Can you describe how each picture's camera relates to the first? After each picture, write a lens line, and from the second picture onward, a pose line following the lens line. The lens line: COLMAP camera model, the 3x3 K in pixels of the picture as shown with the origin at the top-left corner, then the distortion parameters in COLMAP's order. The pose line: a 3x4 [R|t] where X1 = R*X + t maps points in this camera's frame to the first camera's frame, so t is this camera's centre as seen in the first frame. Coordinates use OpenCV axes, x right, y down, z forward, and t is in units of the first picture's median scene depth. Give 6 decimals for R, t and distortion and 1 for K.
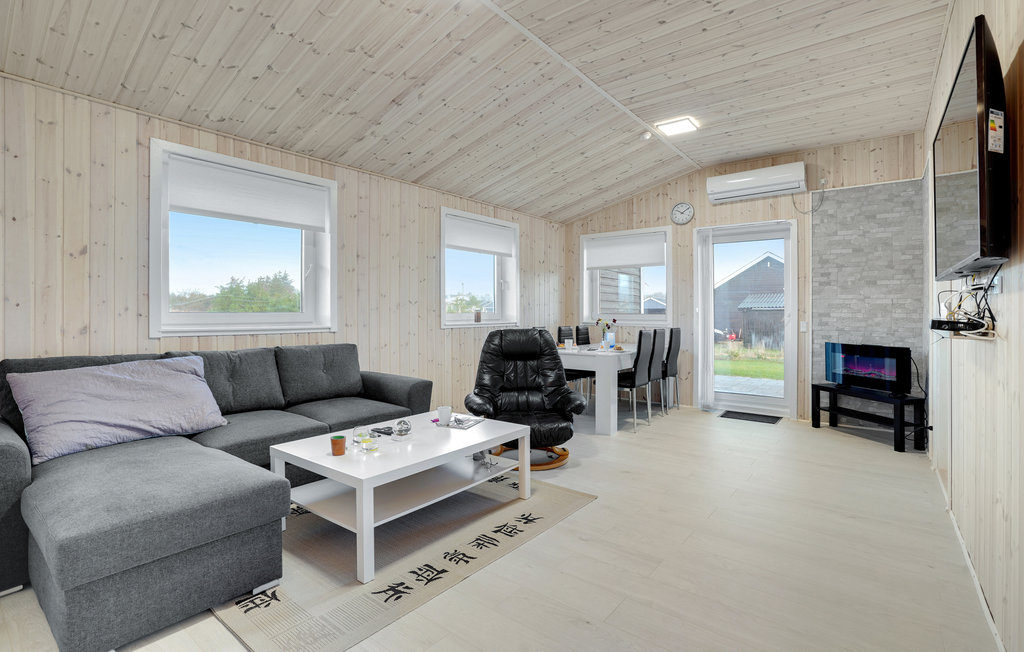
lens RADIAL K [[475.2, 0, 515.8], [0, 475.2, 311.1], [0, 0, 1]] dist [-0.000141, 0.000381]
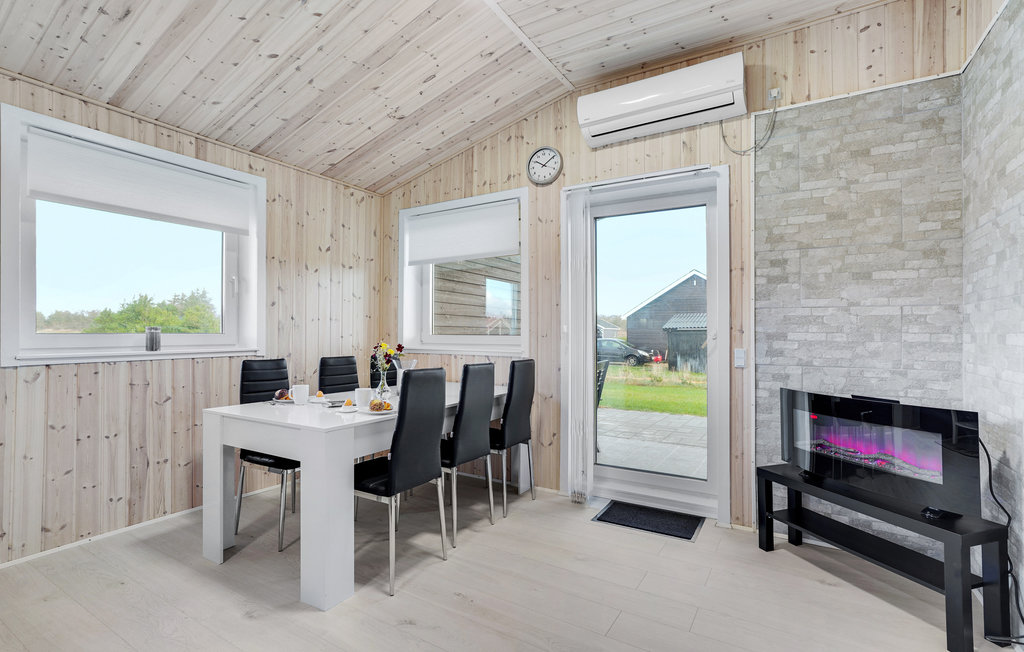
lens RADIAL K [[487.5, 0, 489.9], [0, 487.5, 331.8], [0, 0, 1]] dist [-0.001809, -0.000252]
pose [[0.996065, -0.000118, 0.088624, 0.262525], [0.000084, 1.000000, 0.000382, 0.002339], [-0.088624, -0.000373, 0.996065, 0.456023]]
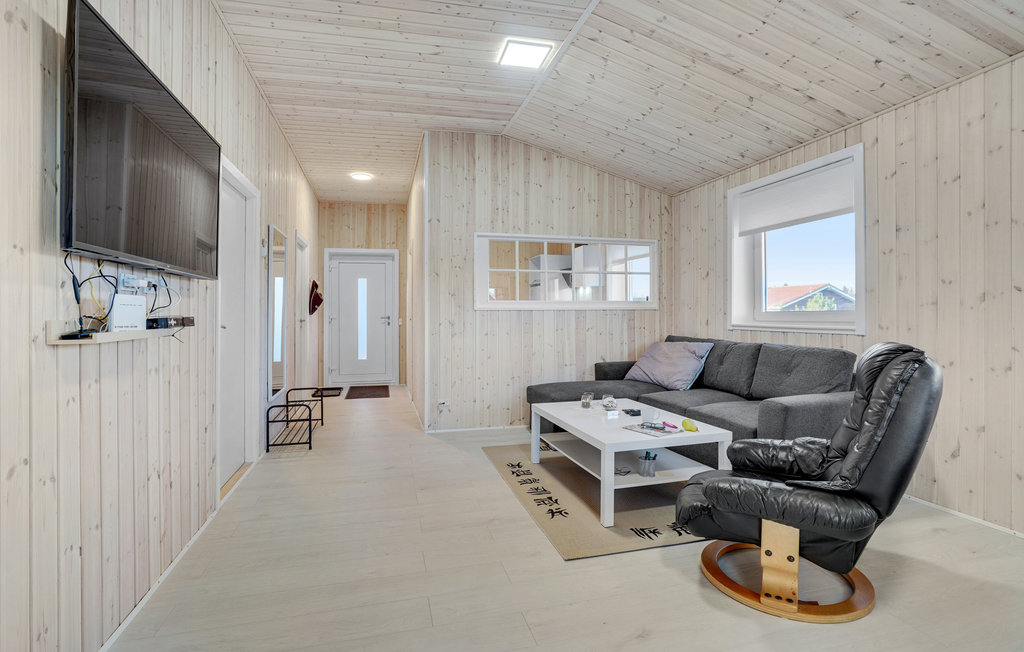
lens RADIAL K [[475.2, 0, 515.8], [0, 475.2, 311.1], [0, 0, 1]] dist [-0.000141, 0.000381]
pose [[-0.570456, -0.008226, -0.821287, 3.227110], [0.000757, 0.999944, -0.010541, 0.066668], [0.821328, -0.006635, -0.570418, 5.351445]]
